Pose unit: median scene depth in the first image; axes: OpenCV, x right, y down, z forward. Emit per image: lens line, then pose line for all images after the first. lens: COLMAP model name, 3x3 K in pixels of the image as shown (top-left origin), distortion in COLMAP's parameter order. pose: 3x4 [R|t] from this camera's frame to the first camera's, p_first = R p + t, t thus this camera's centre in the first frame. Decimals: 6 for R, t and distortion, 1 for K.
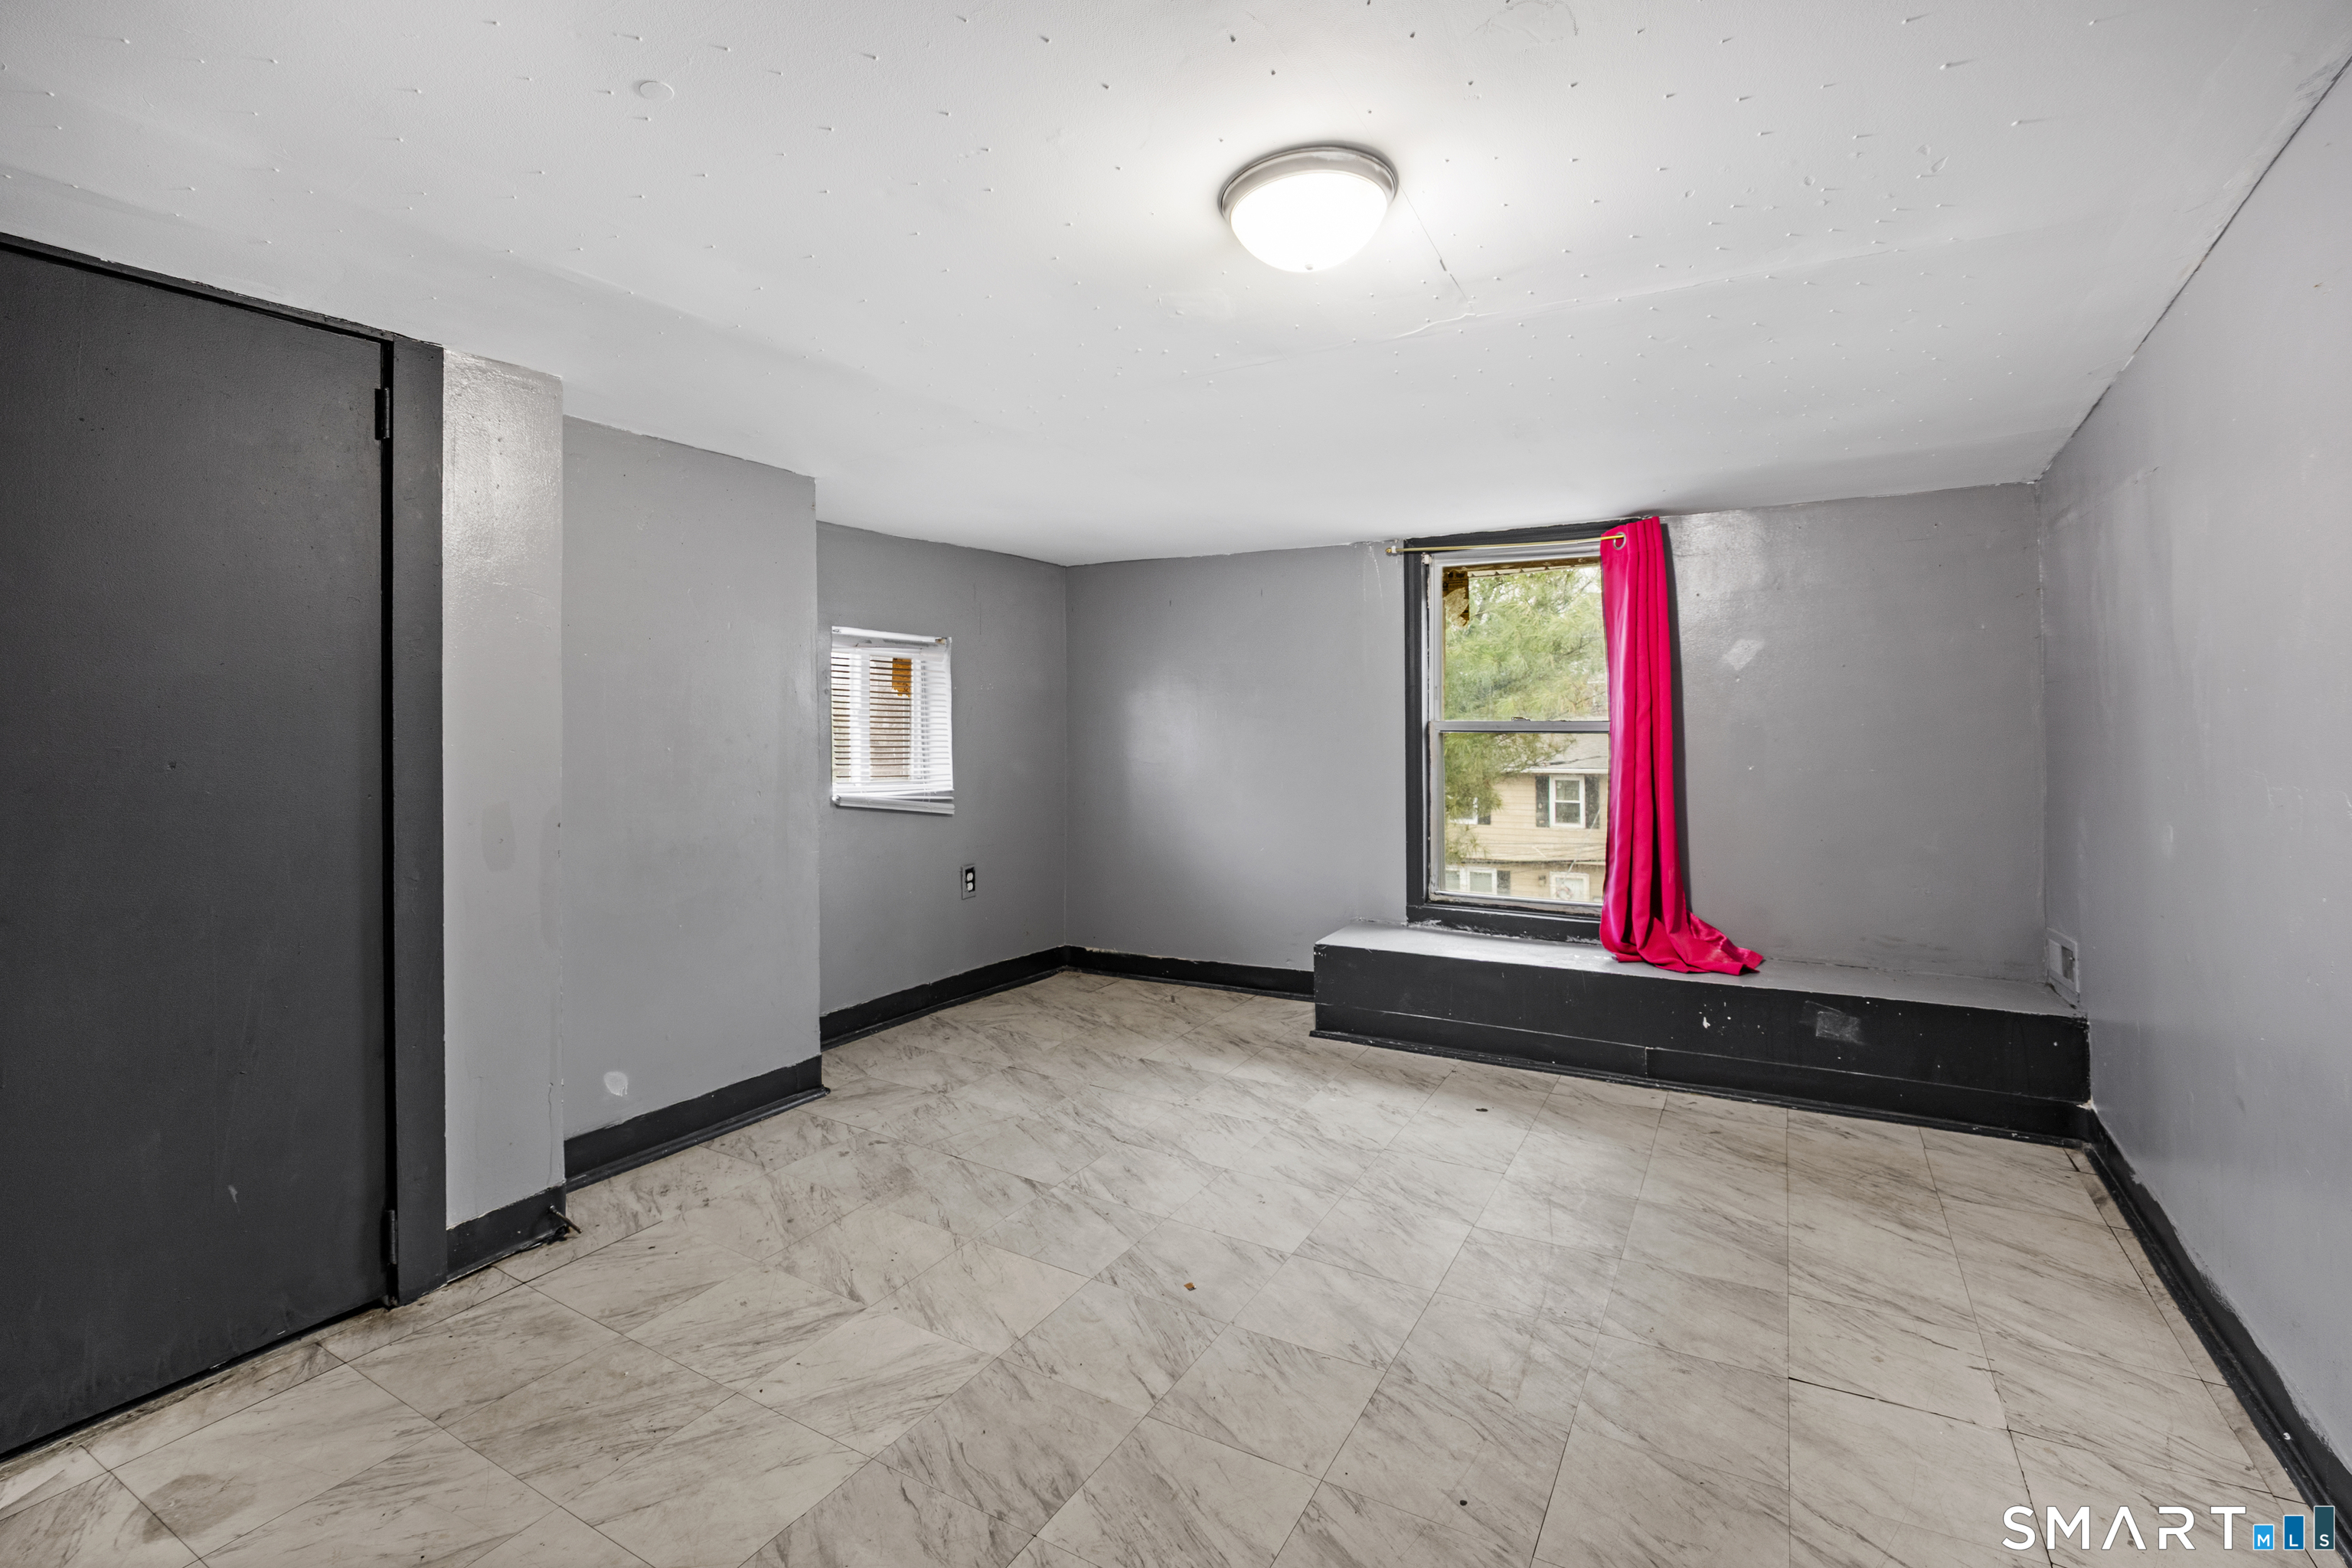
lens RADIAL K [[1094.3, 0, 1158.2], [0, 1094.3, 712.1], [0, 0, 1]] dist [-0.003747, -0.002846]
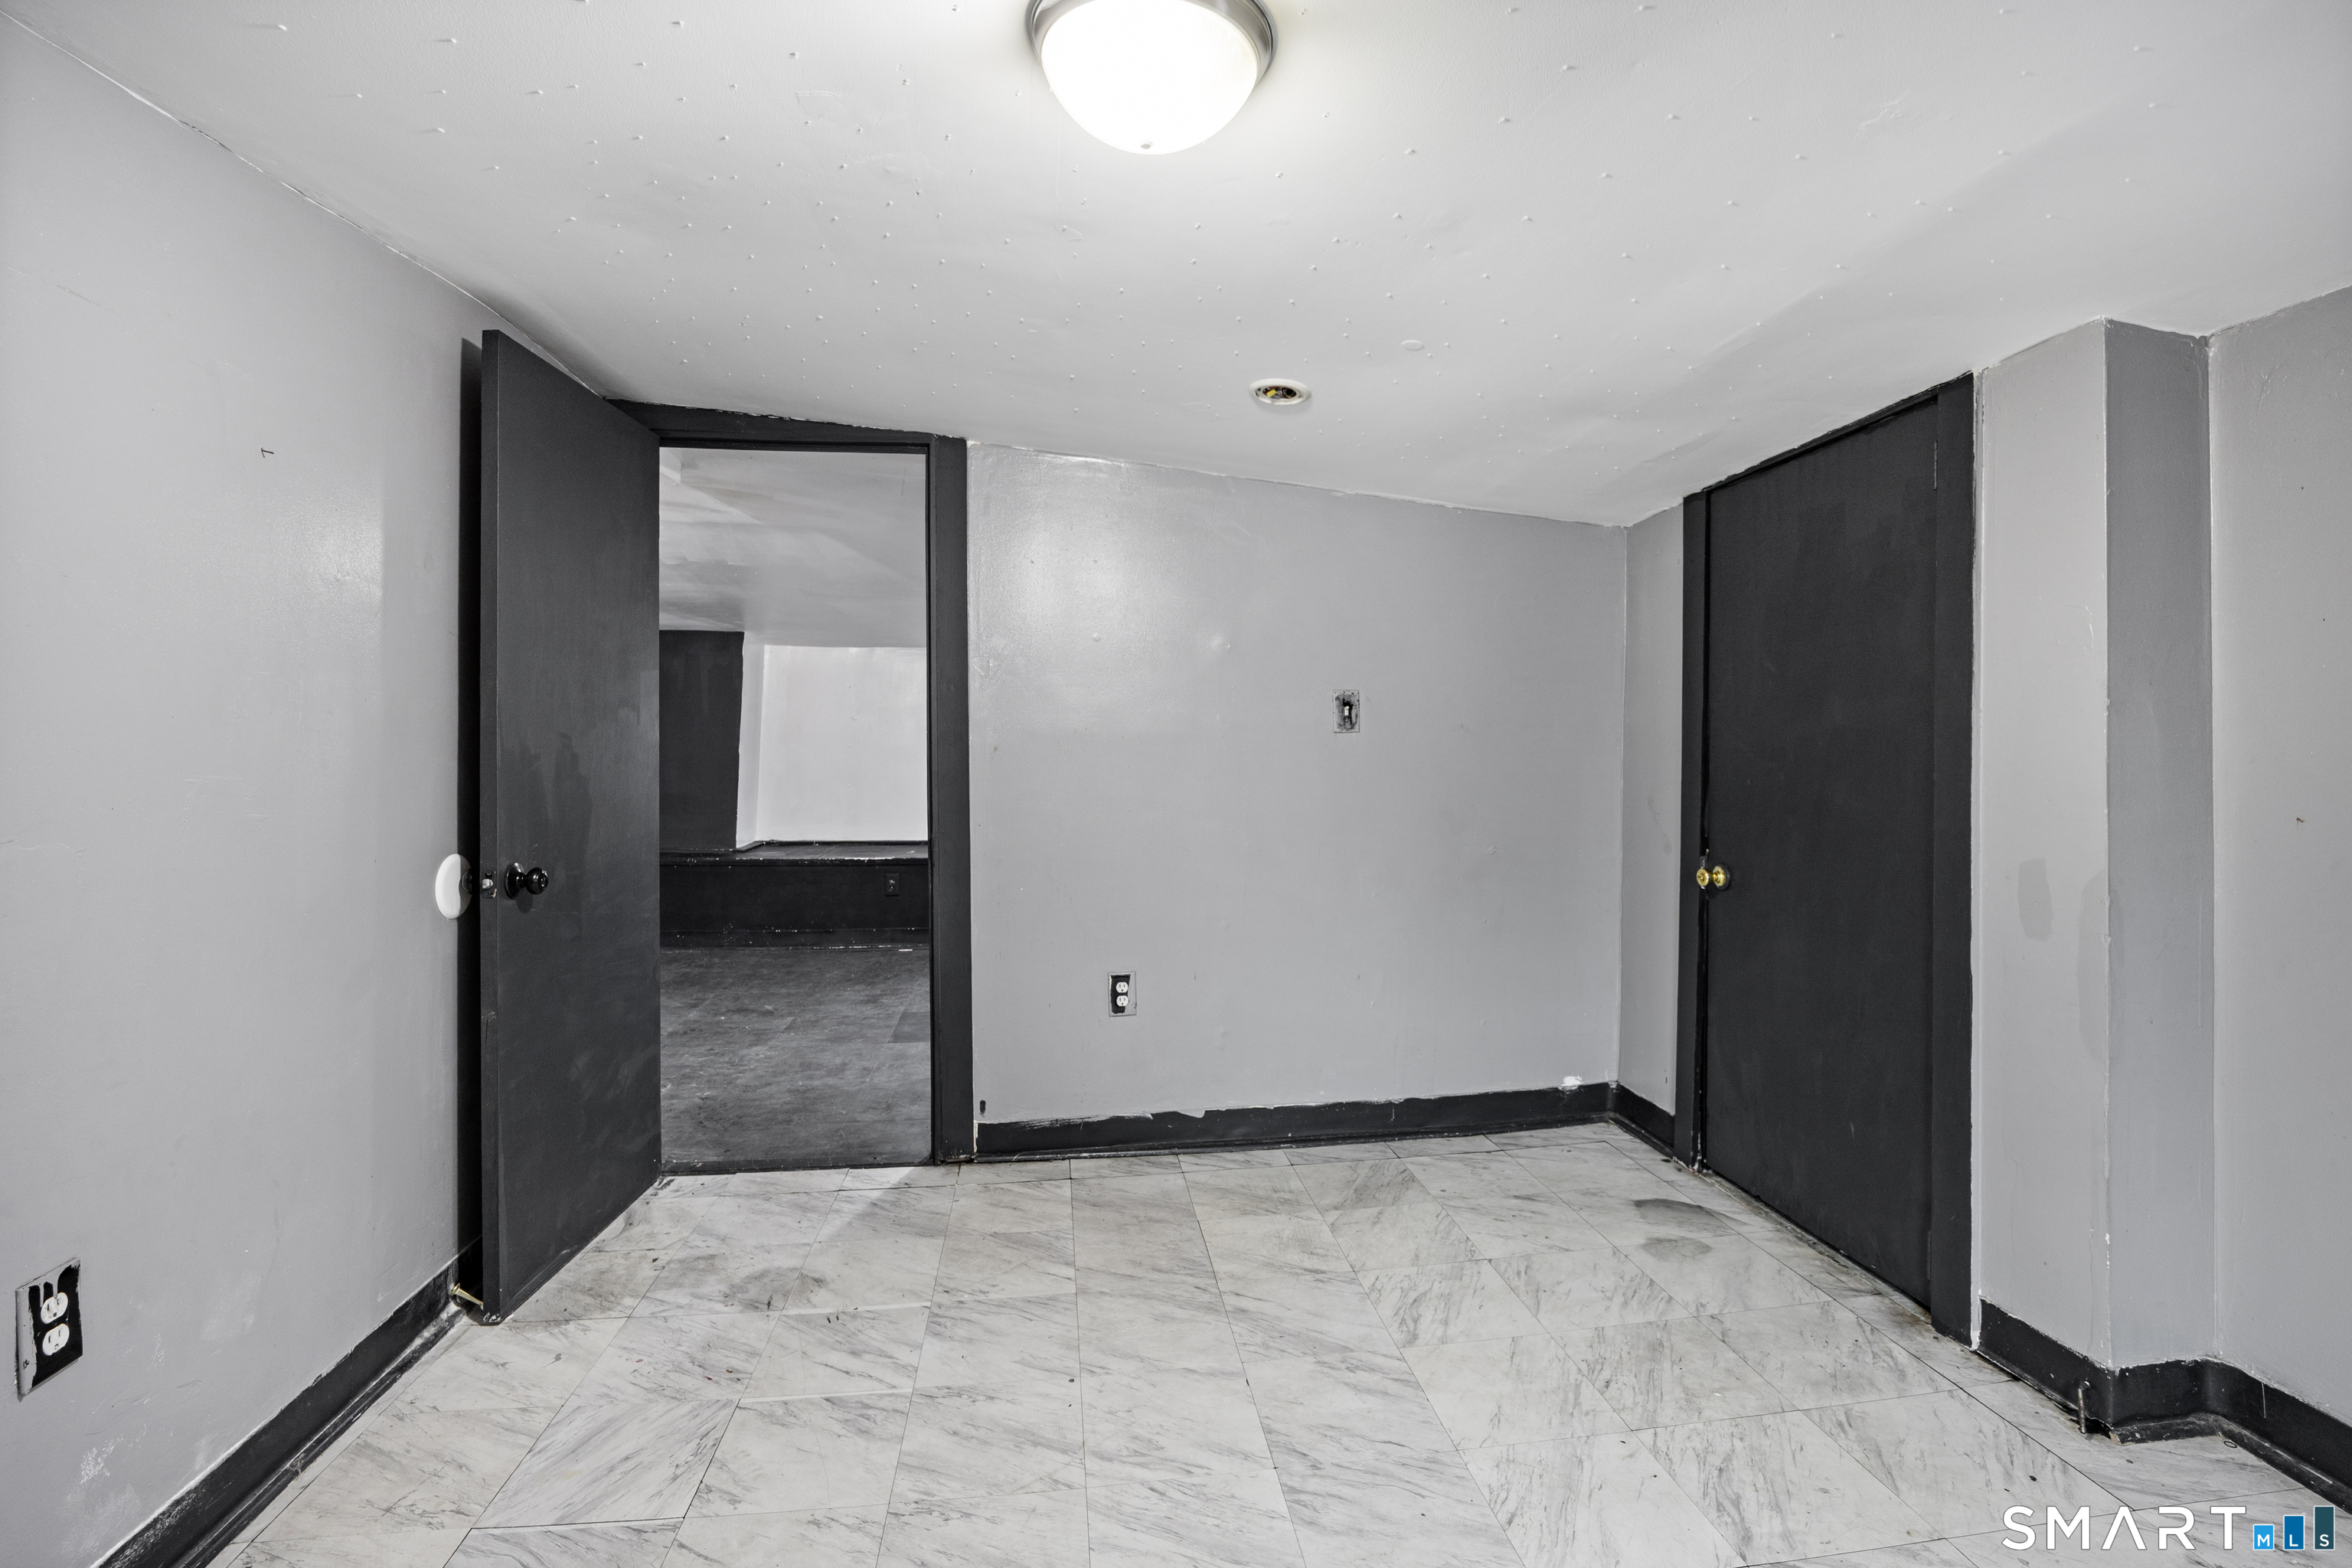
lens RADIAL K [[1094.3, 0, 1175.9], [0, 1094.3, 768.8], [0, 0, 1]] dist [-0.003747, -0.002846]
pose [[-0.804338, 0.016977, -0.593929, 0.578780], [0.005013, 0.999750, 0.021787, -0.012963], [0.594150, 0.014546, -0.804223, 1.658832]]
